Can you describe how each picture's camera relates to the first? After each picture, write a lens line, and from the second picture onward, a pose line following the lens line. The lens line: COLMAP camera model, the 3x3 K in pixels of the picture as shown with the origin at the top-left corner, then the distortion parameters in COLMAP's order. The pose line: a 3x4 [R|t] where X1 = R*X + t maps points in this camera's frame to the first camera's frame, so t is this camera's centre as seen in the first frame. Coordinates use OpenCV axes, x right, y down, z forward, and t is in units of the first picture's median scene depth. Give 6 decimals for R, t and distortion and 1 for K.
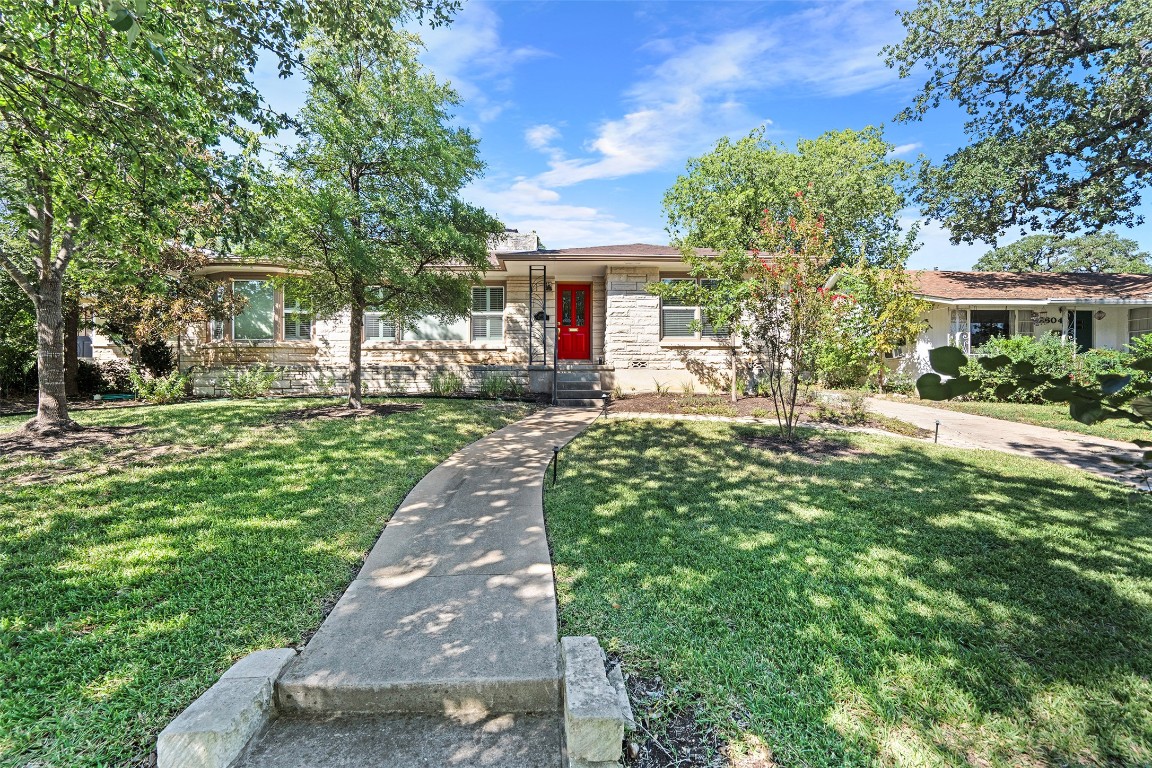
lens RADIAL K [[515.9, 0, 580.6], [0, 515.9, 384.1], [0, 0, 1]] dist [-0.000834, 0.000674]
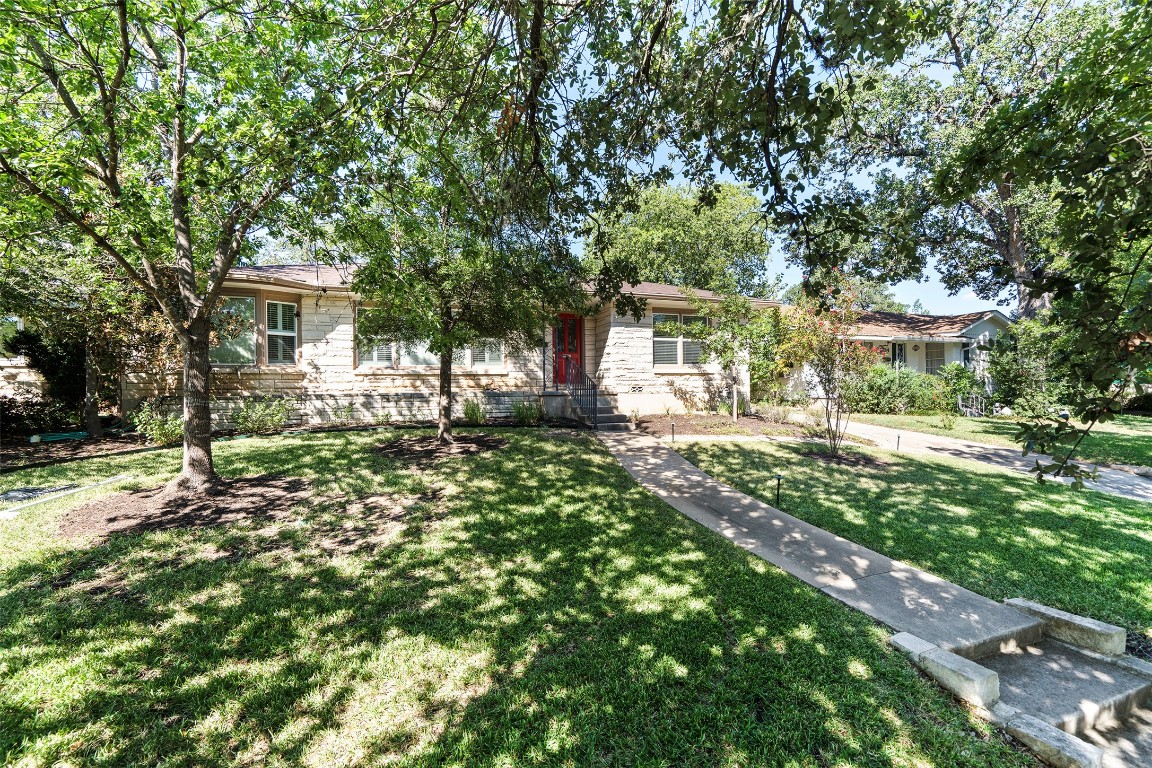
lens RADIAL K [[515.9, 0, 580.6], [0, 515.9, 384.1], [0, 0, 1]] dist [-0.000834, 0.000674]
pose [[0.946197, -0.006619, 0.323523, -0.352994], [0.010976, 0.999872, -0.011645, -0.035926], [-0.323404, 0.014569, 0.946149, -0.022391]]
